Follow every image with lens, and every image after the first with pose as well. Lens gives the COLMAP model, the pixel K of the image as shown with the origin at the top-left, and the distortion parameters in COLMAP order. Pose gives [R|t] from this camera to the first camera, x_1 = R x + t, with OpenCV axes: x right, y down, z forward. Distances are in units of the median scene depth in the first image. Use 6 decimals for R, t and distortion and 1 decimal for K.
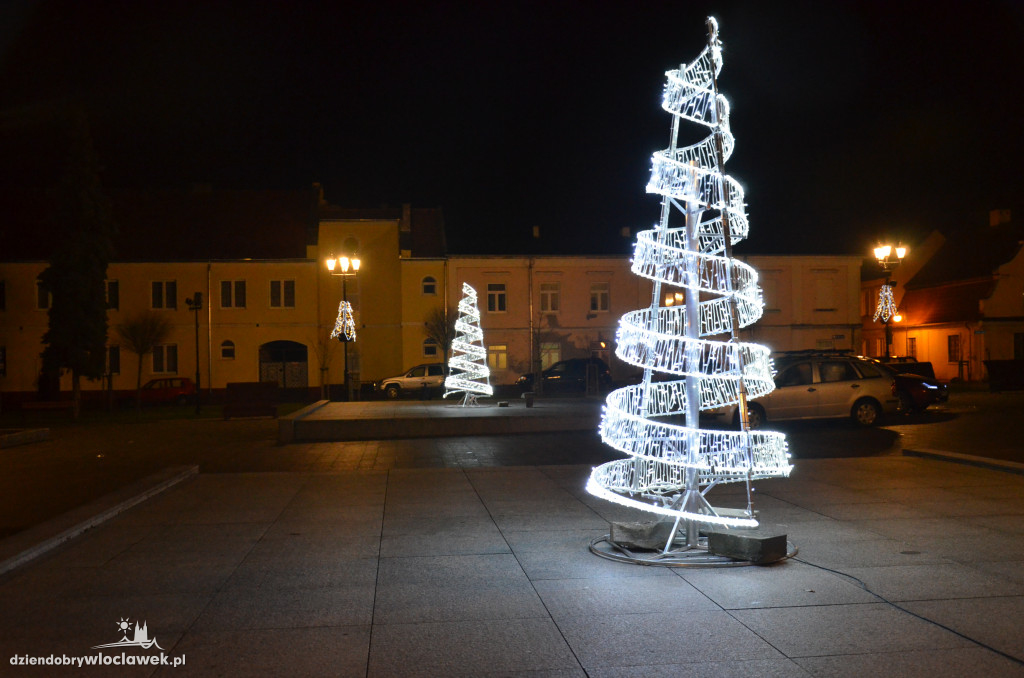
lens RADIAL K [[1064.4, 0, 511.4], [0, 1064.4, 339.4], [0, 0, 1]] dist [-0.011360, -0.005530]
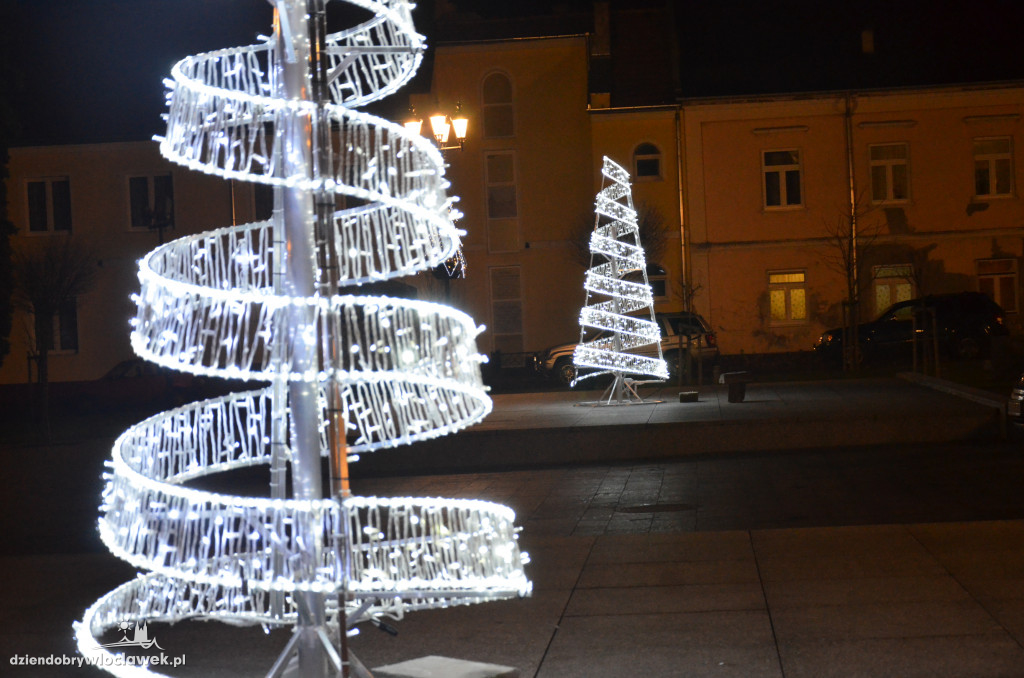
lens RADIAL K [[2054.0, 0, 512.2], [0, 2054.0, 340.2], [0, 0, 1]] dist [-0.015308, 0.119635]
pose [[0.981041, -0.029232, -0.191584, 0.066833], [0.036533, 0.998730, 0.034687, -0.001635], [0.190326, -0.041029, 0.980863, 0.028063]]
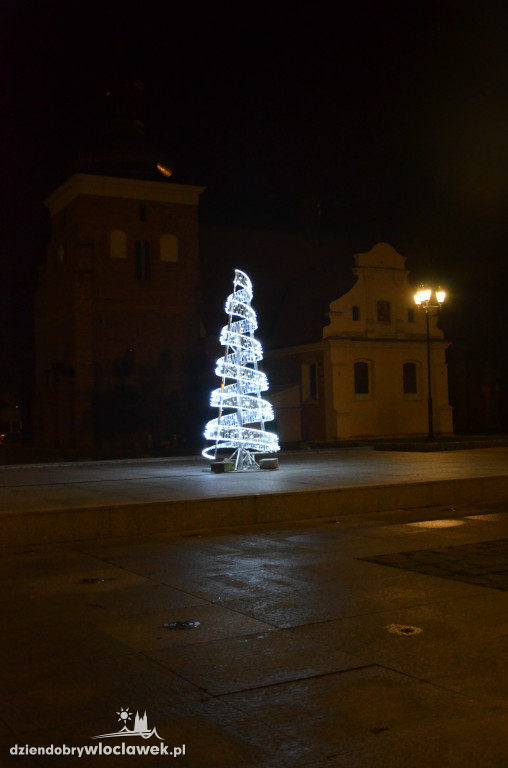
lens RADIAL K [[871.8, 0, 241.5], [0, 871.8, 383.1], [0, 0, 1]] dist [-0.027743, -0.009988]
pose [[0.398655, -0.029157, -0.916637, 0.345291], [0.041251, 0.999053, -0.013838, 0.000660], [0.916173, -0.032295, 0.399480, 0.022118]]
